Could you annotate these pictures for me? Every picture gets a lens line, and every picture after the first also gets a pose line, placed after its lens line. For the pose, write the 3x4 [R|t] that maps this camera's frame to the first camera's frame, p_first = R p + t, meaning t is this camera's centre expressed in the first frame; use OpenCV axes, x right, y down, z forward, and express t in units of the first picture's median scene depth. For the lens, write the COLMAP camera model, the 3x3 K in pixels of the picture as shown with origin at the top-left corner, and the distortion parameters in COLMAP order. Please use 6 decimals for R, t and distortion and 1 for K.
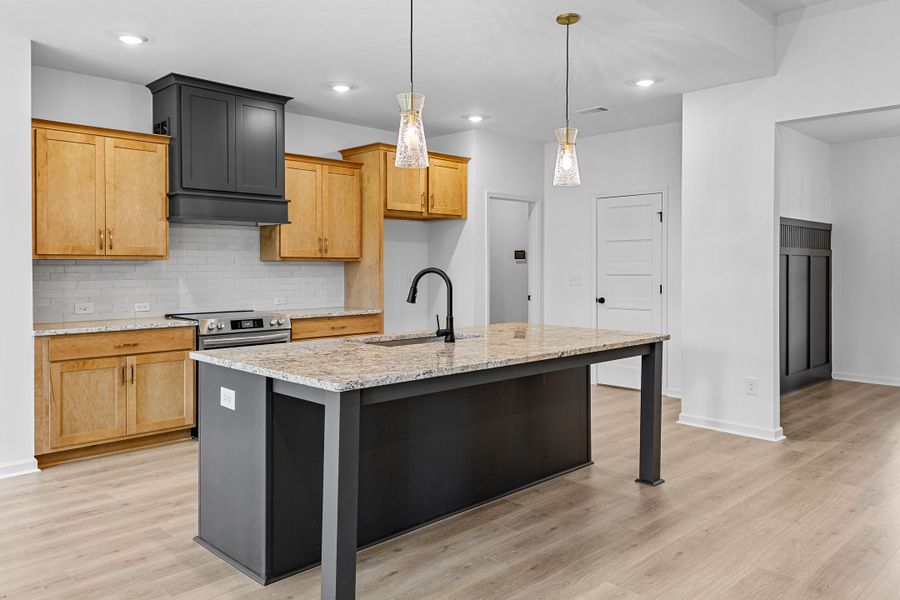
lens RADIAL K [[670.0, 0, 450.3], [0, 670.0, 271.6], [0, 0, 1]] dist [0.046038, -0.003266]
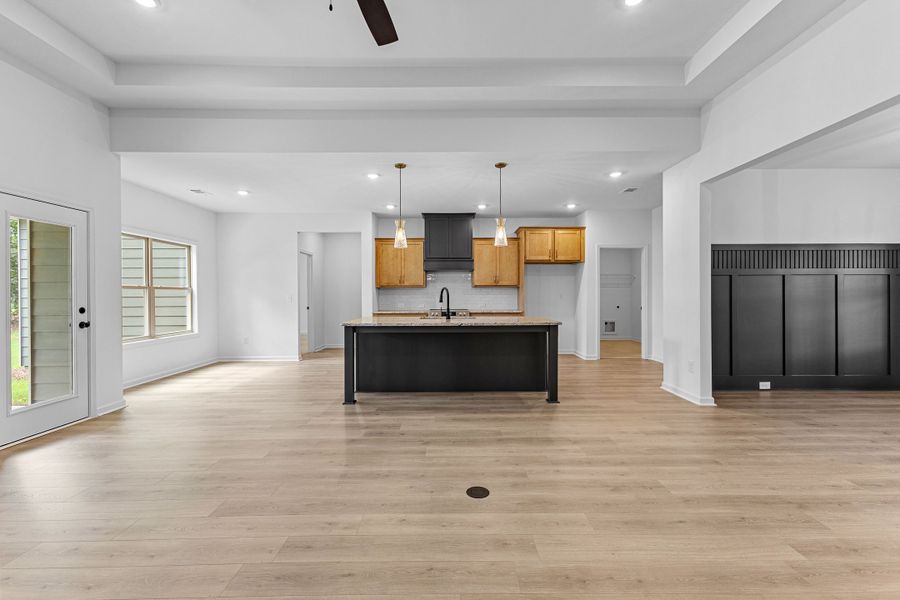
lens RADIAL K [[386.8, 0, 450.1], [0, 386.8, 297.8], [0, 0, 1]] dist [0.017090, -0.000008]
pose [[0.714661, 0.001640, -0.699469, 0.670532], [-0.001407, 0.999999, 0.000907, 0.022079], [0.699470, 0.000336, 0.714662, 0.038807]]
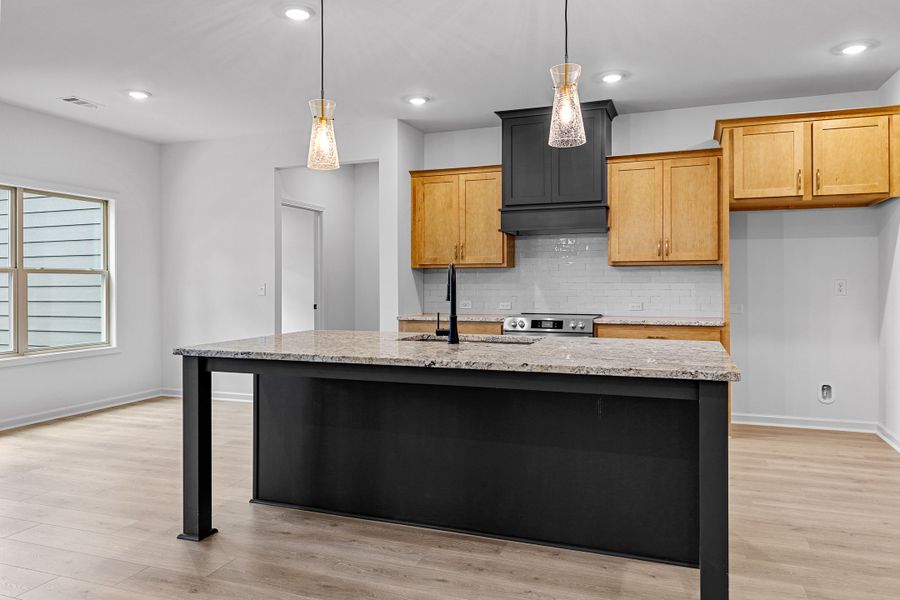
lens RADIAL K [[616.8, 0, 450.3], [0, 616.8, 282.0], [0, 0, 1]] dist [0.008808, -0.001879]
pose [[0.420461, -0.006192, -0.907289, 0.546921], [-0.005336, 0.999943, -0.009297, 0.020854], [0.907295, 0.008751, 0.420404, 0.459971]]
